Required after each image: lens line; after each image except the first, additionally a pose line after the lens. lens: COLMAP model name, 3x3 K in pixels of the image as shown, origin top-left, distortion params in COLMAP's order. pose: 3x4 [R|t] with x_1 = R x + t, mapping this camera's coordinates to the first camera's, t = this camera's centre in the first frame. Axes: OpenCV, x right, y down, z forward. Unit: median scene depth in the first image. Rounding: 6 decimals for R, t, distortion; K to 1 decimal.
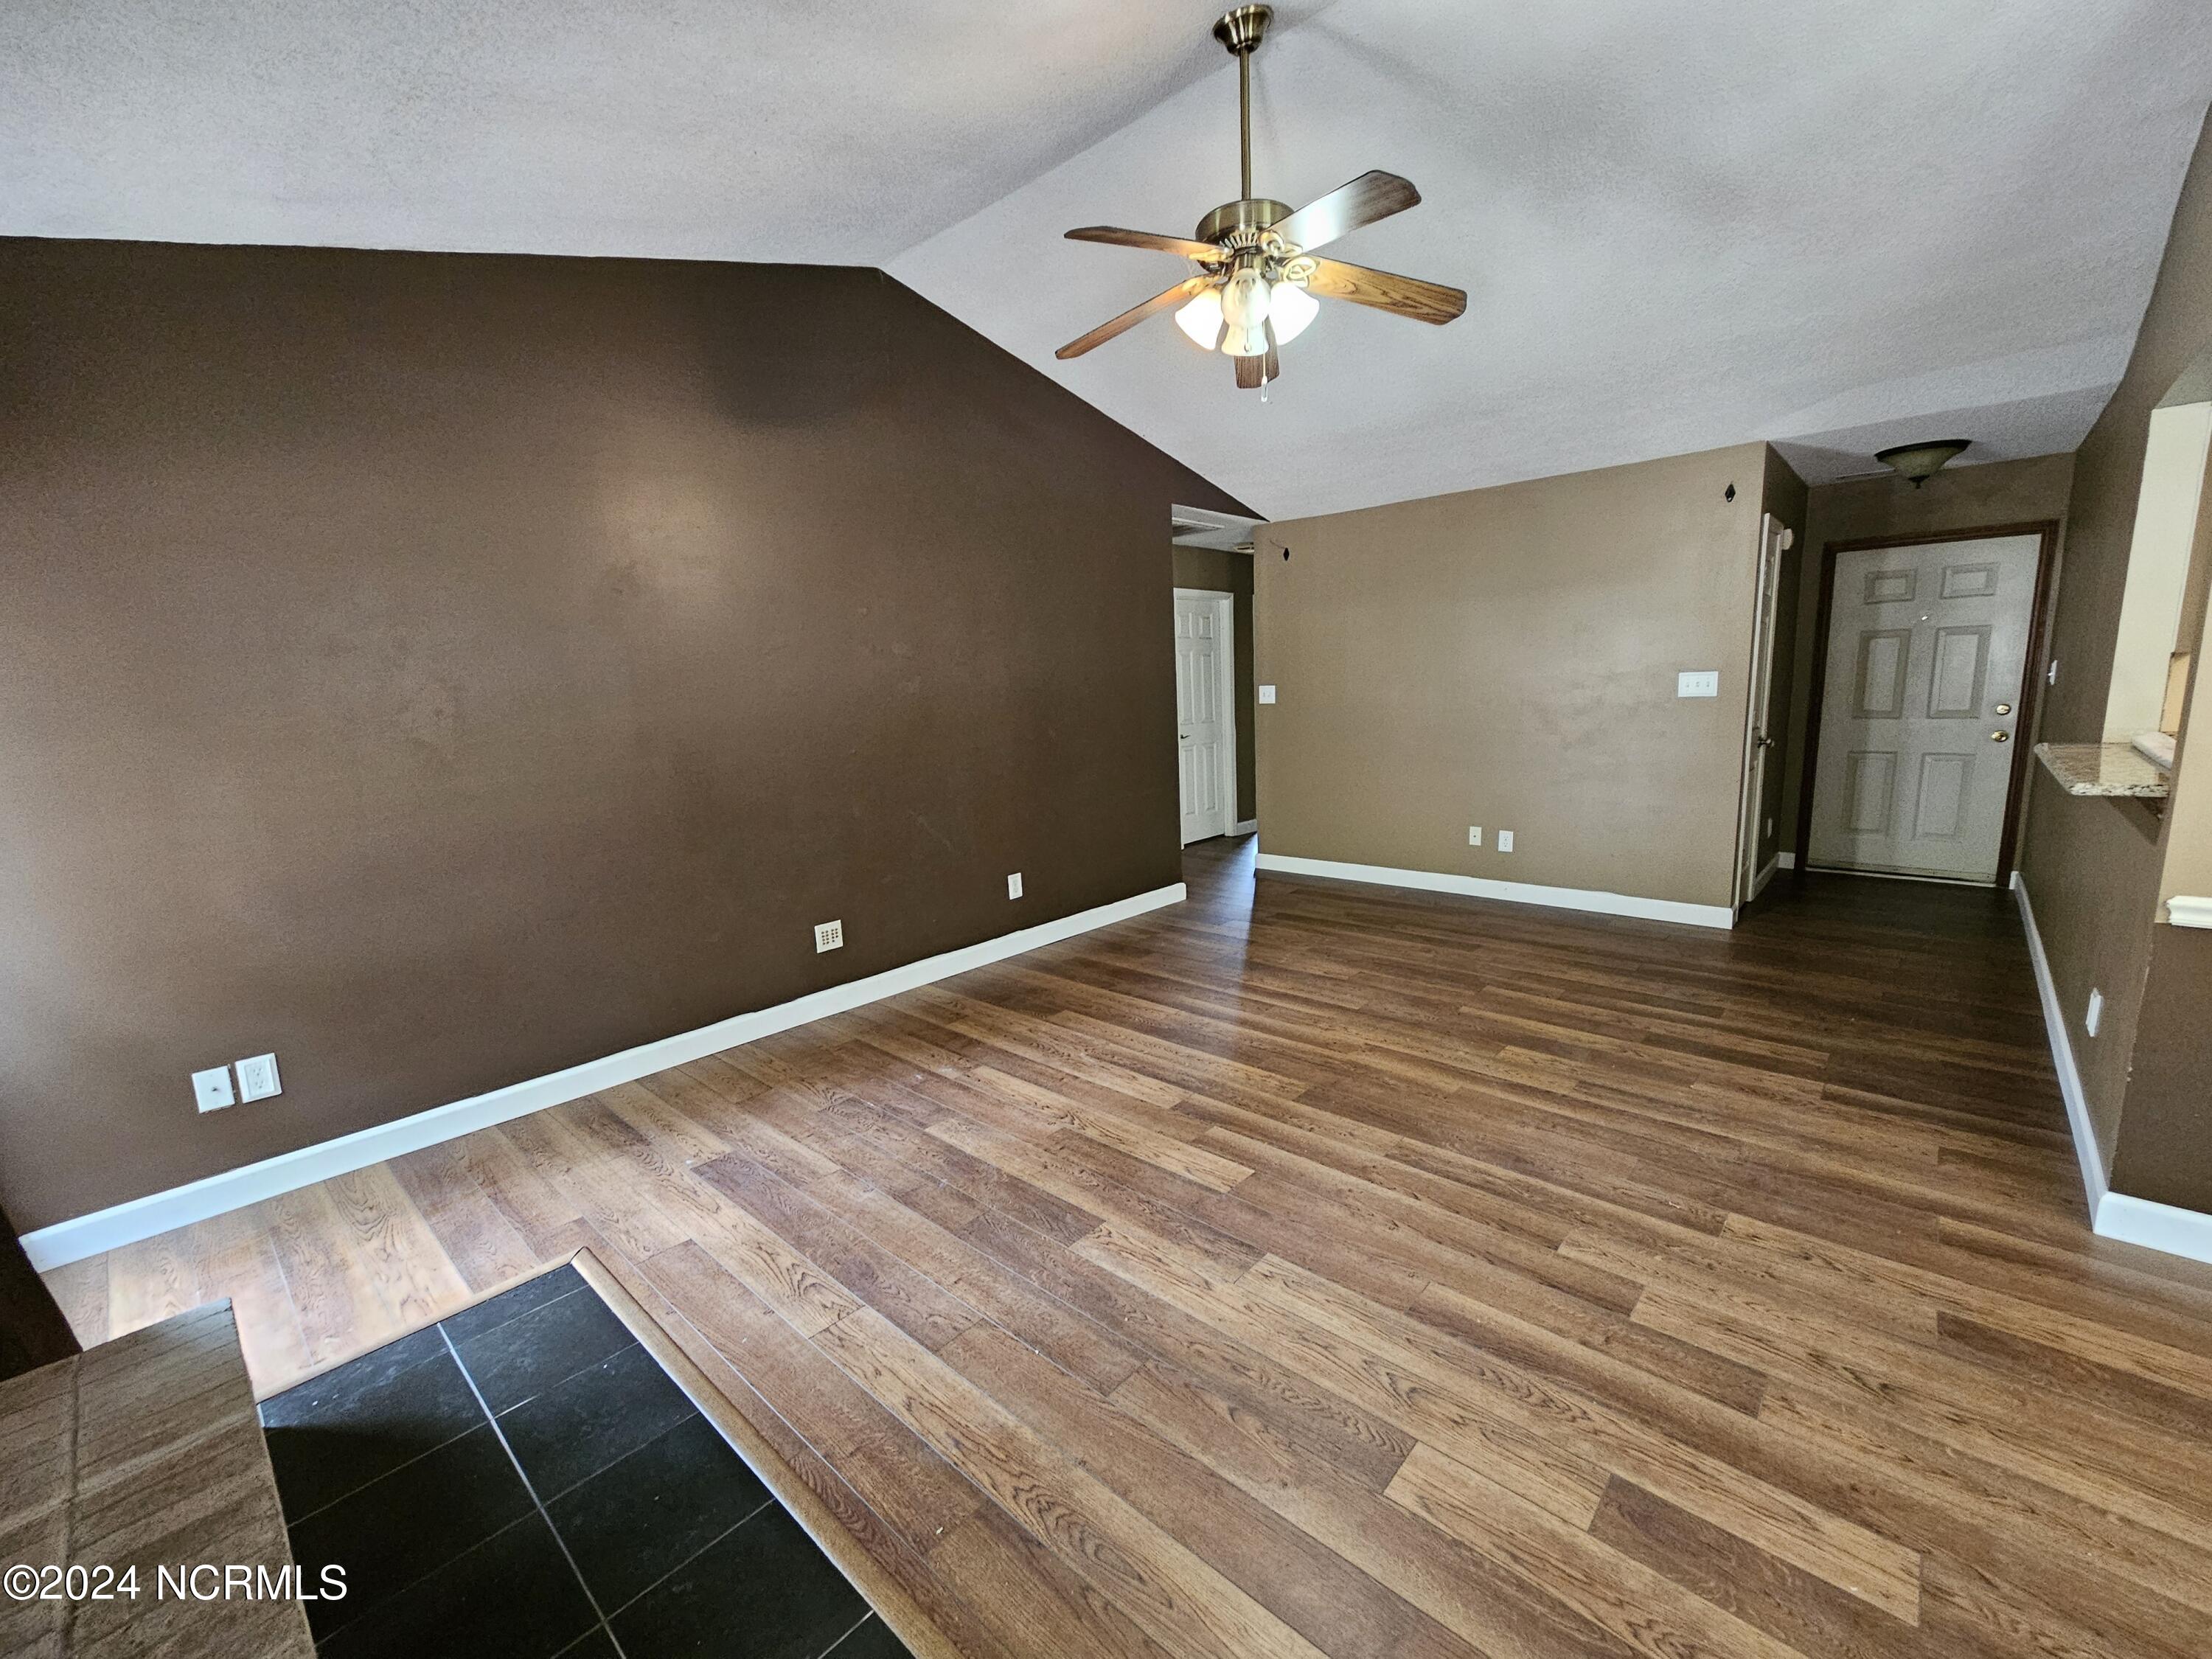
lens RADIAL K [[901.2, 0, 1120.8], [0, 901.2, 830.3], [0, 0, 1]] dist [-0.000142, -0.000757]
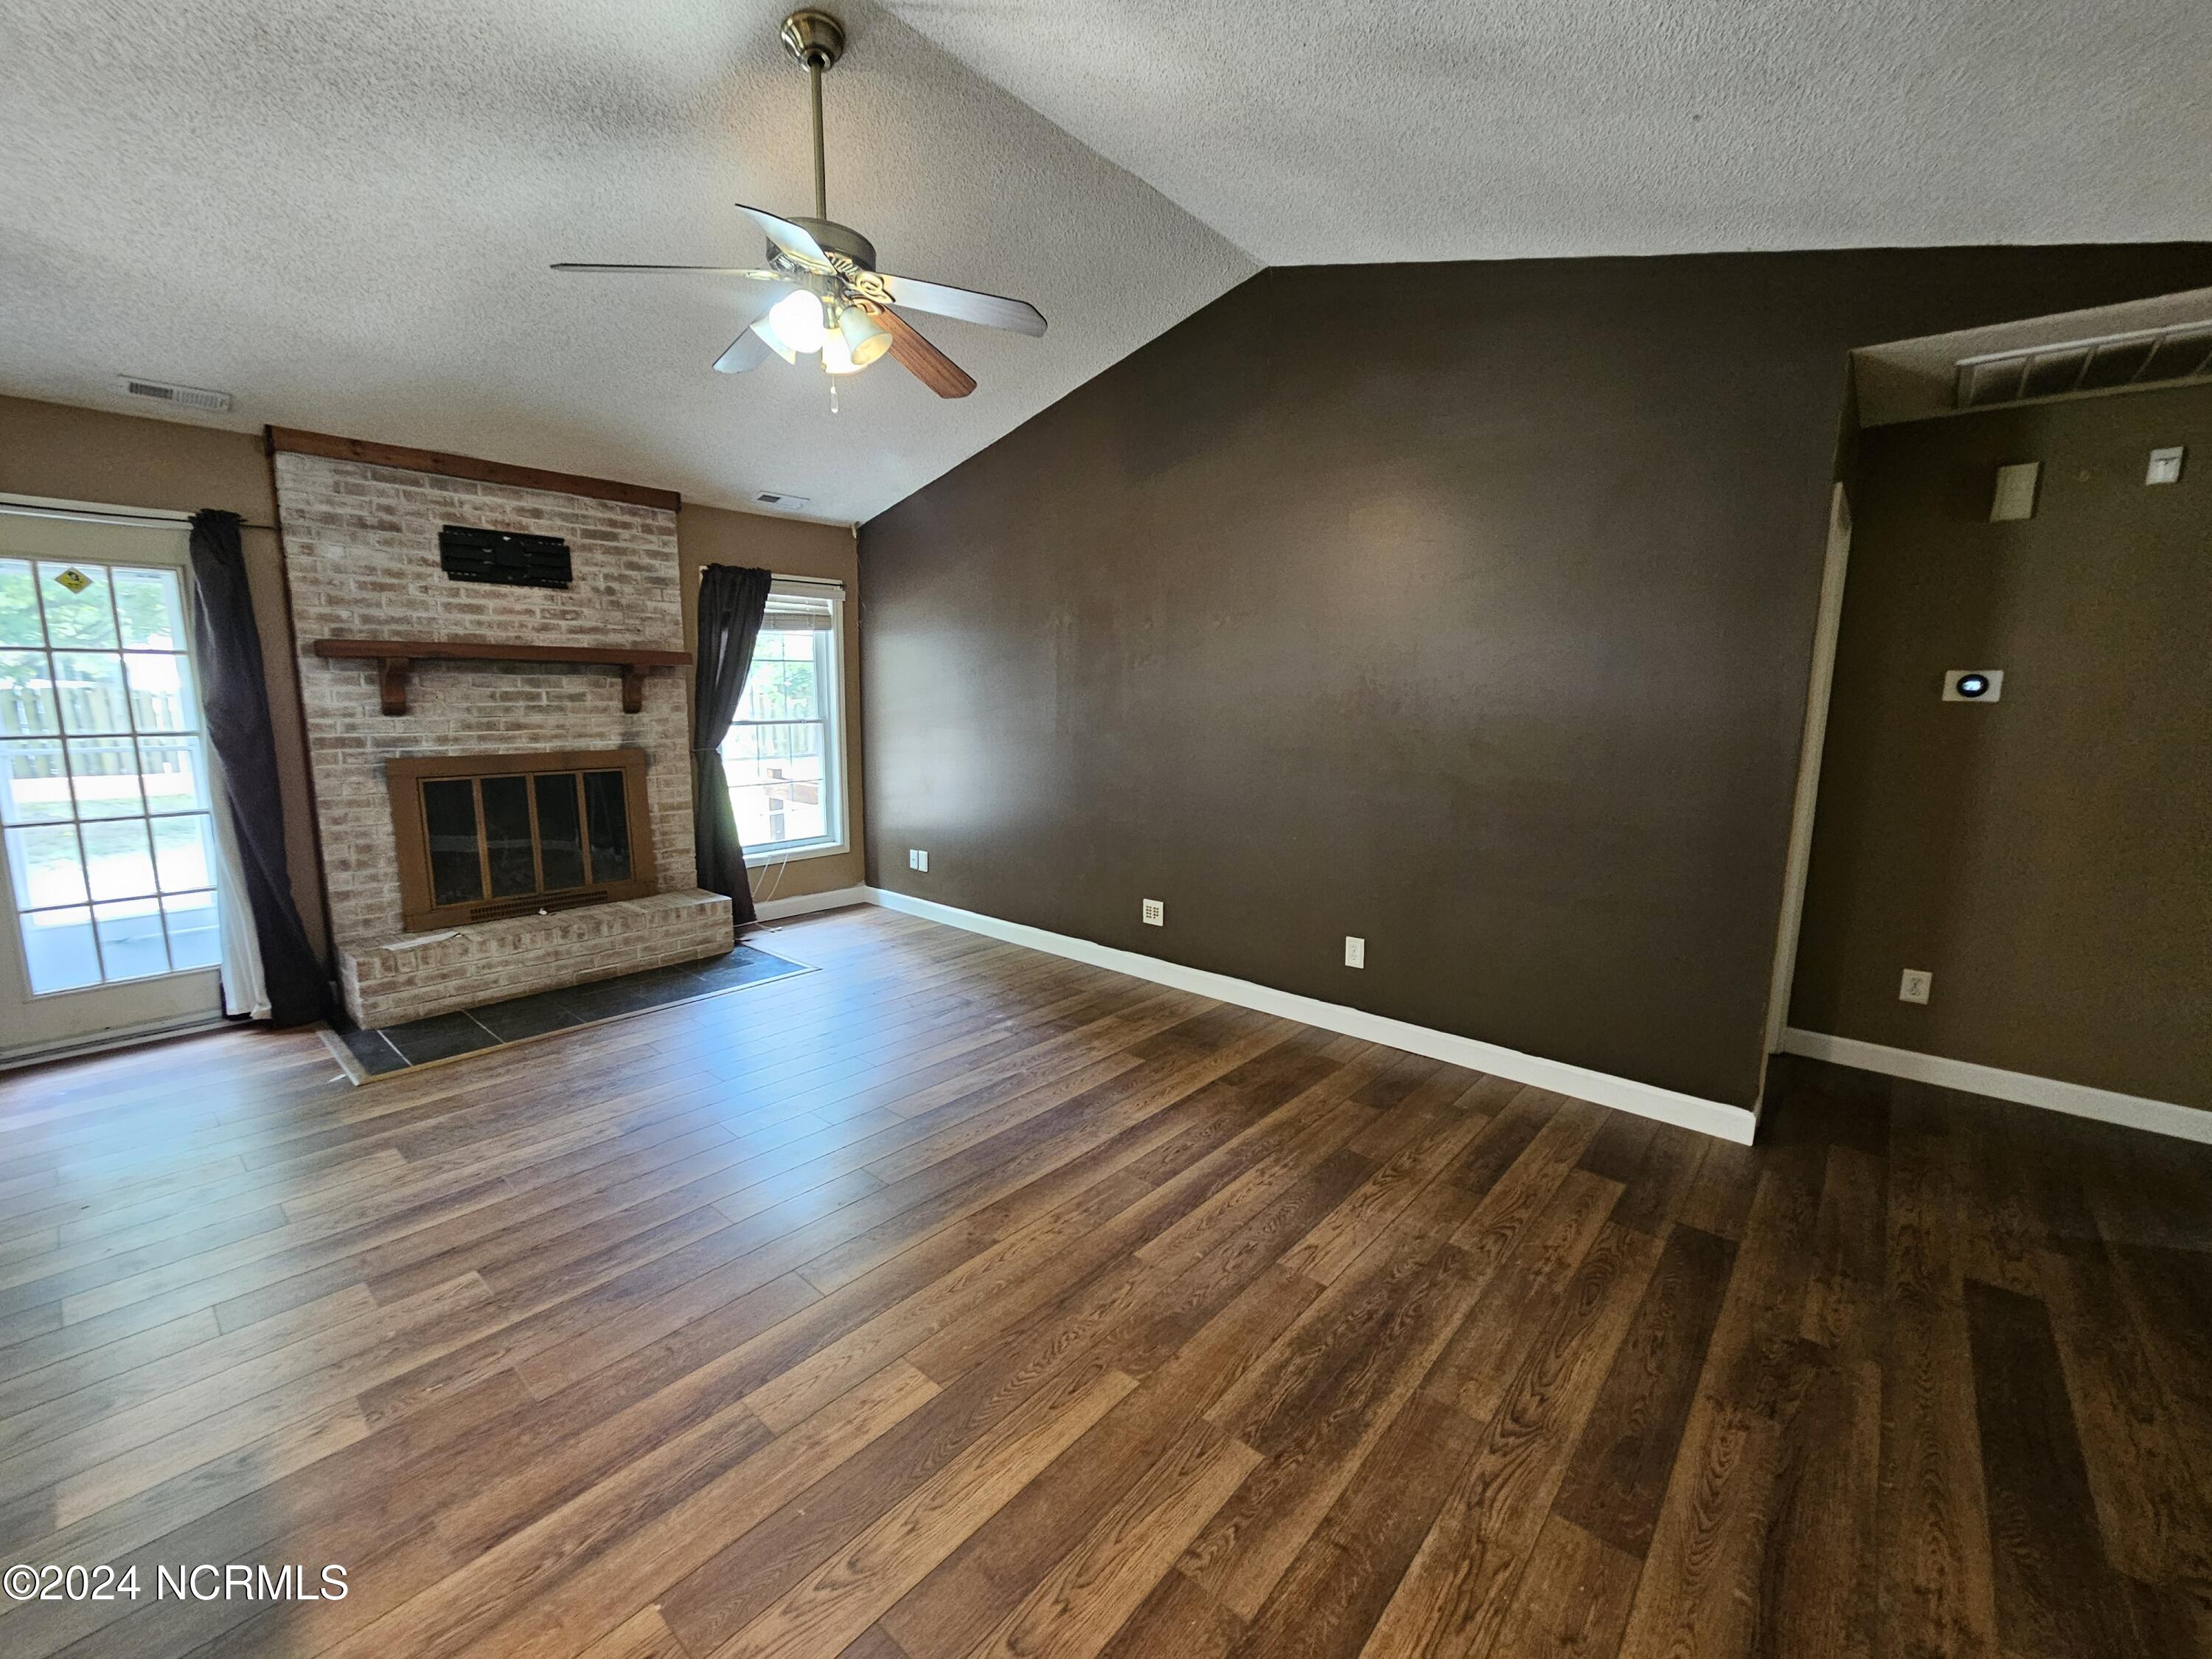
lens RADIAL K [[901.2, 0, 1113.3], [0, 901.2, 831.2], [0, 0, 1]] dist [-0.000142, -0.000757]
pose [[0.031843, 0.195753, -0.980136, 0.848996], [-0.178580, 0.965968, 0.187122, -0.205315], [0.983410, 0.169074, 0.065717, 0.935692]]
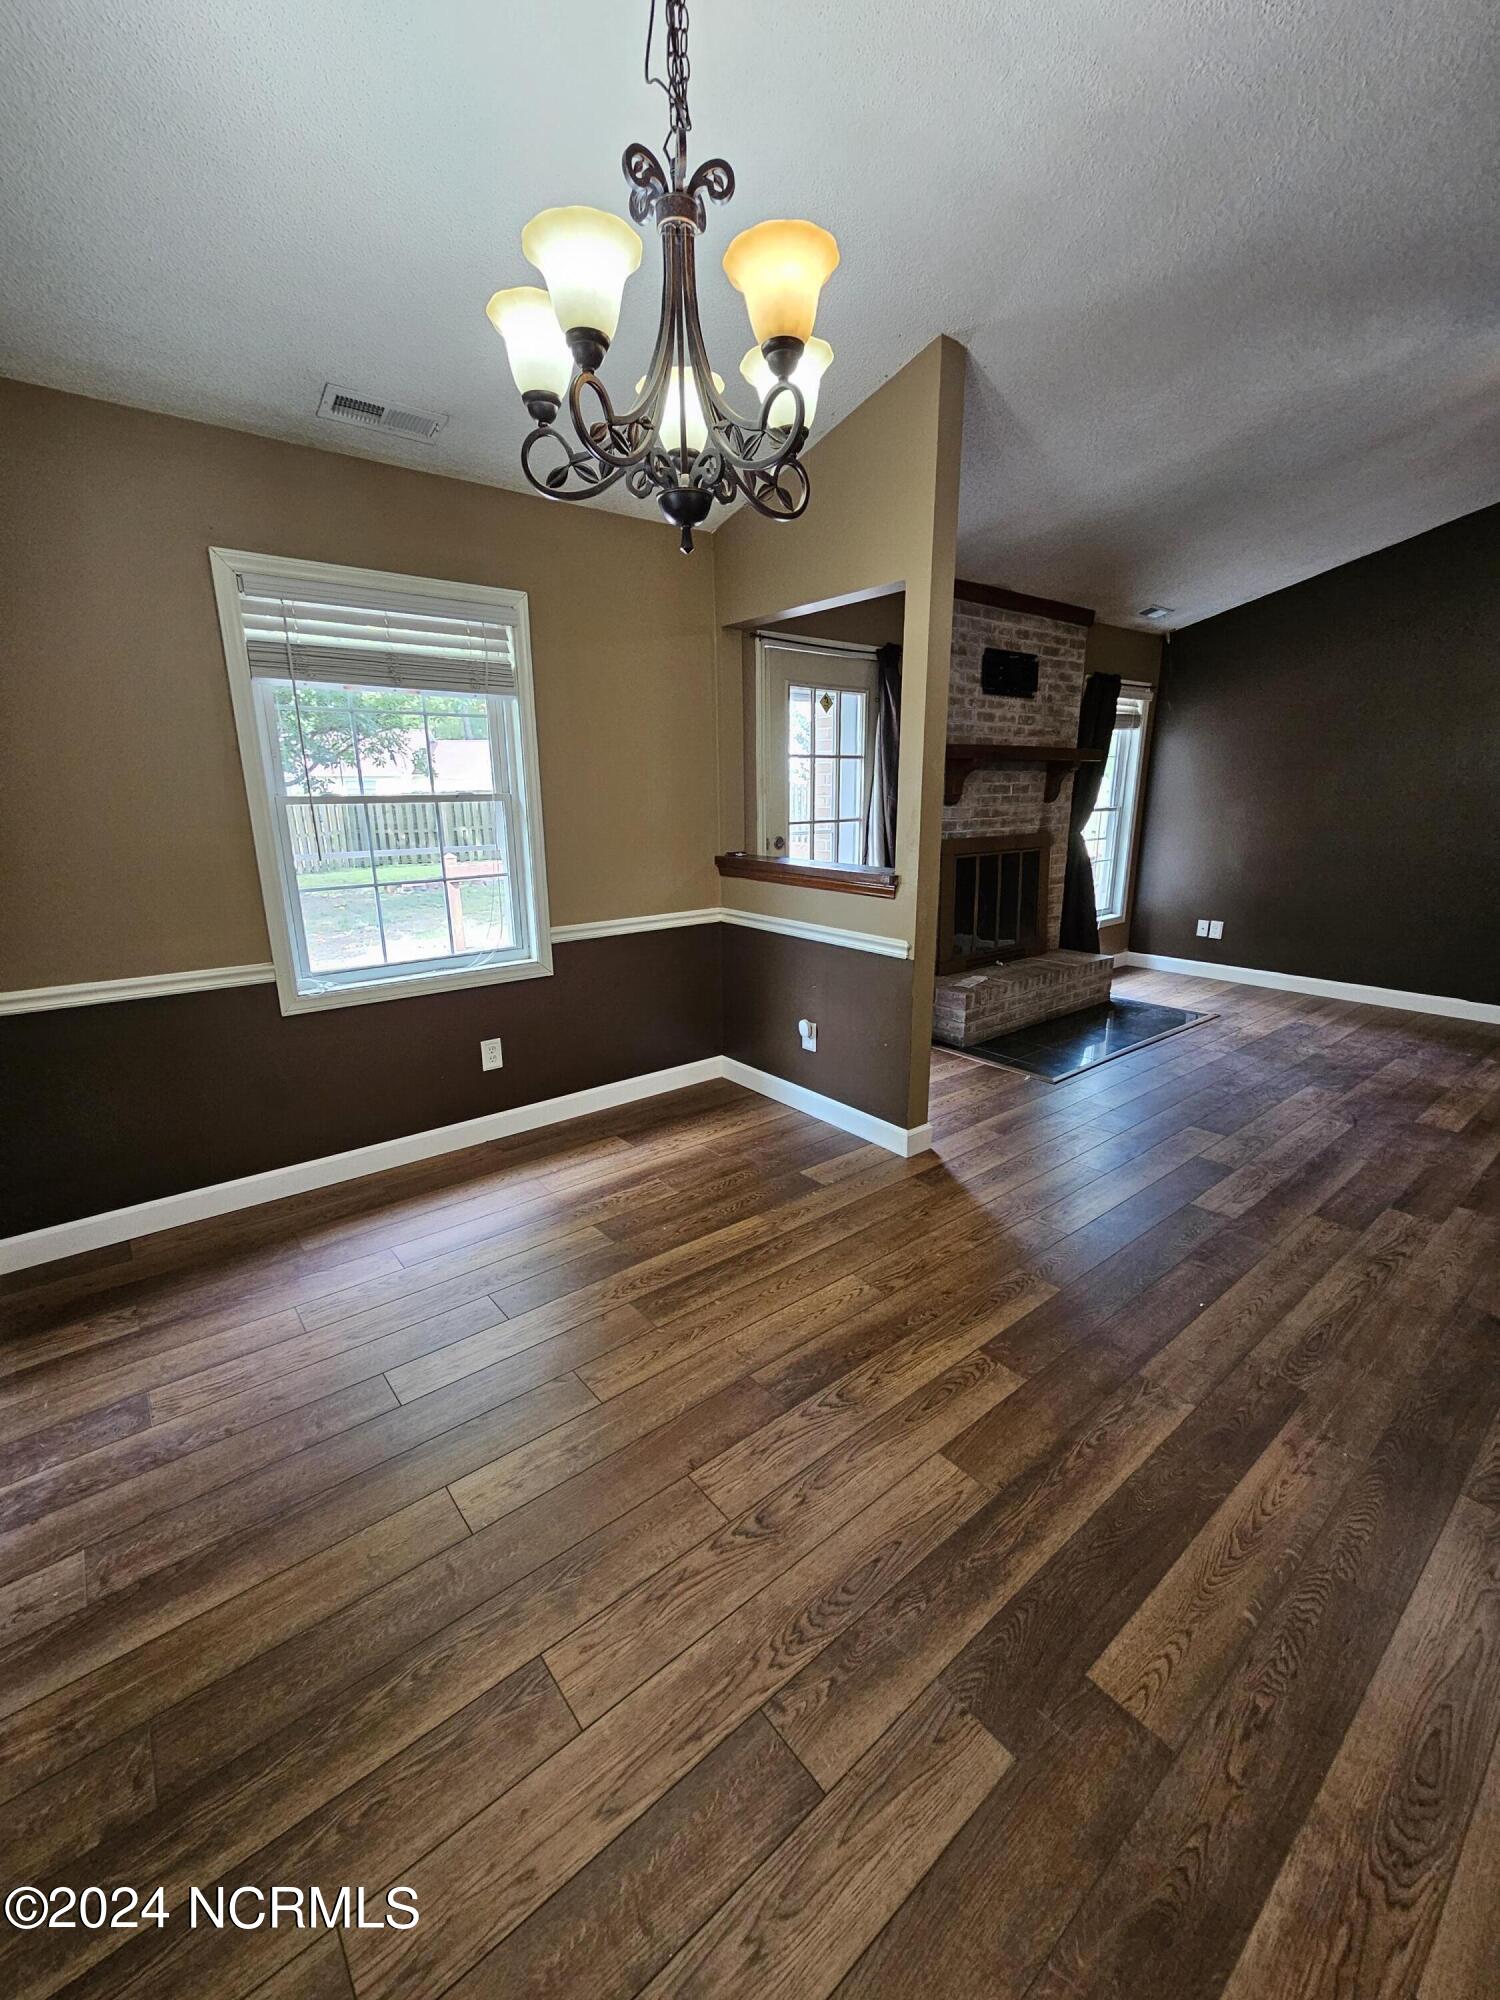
lens RADIAL K [[814.8, 0, 751.8], [0, 814.8, 997.9], [0, 0, 1]] dist [-0.000142, -0.000757]
pose [[-0.152813, 0.281612, -0.947282, 1.045591], [-0.144883, 0.941799, 0.303354, -0.035300], [0.977577, 0.183601, -0.103118, 0.001556]]
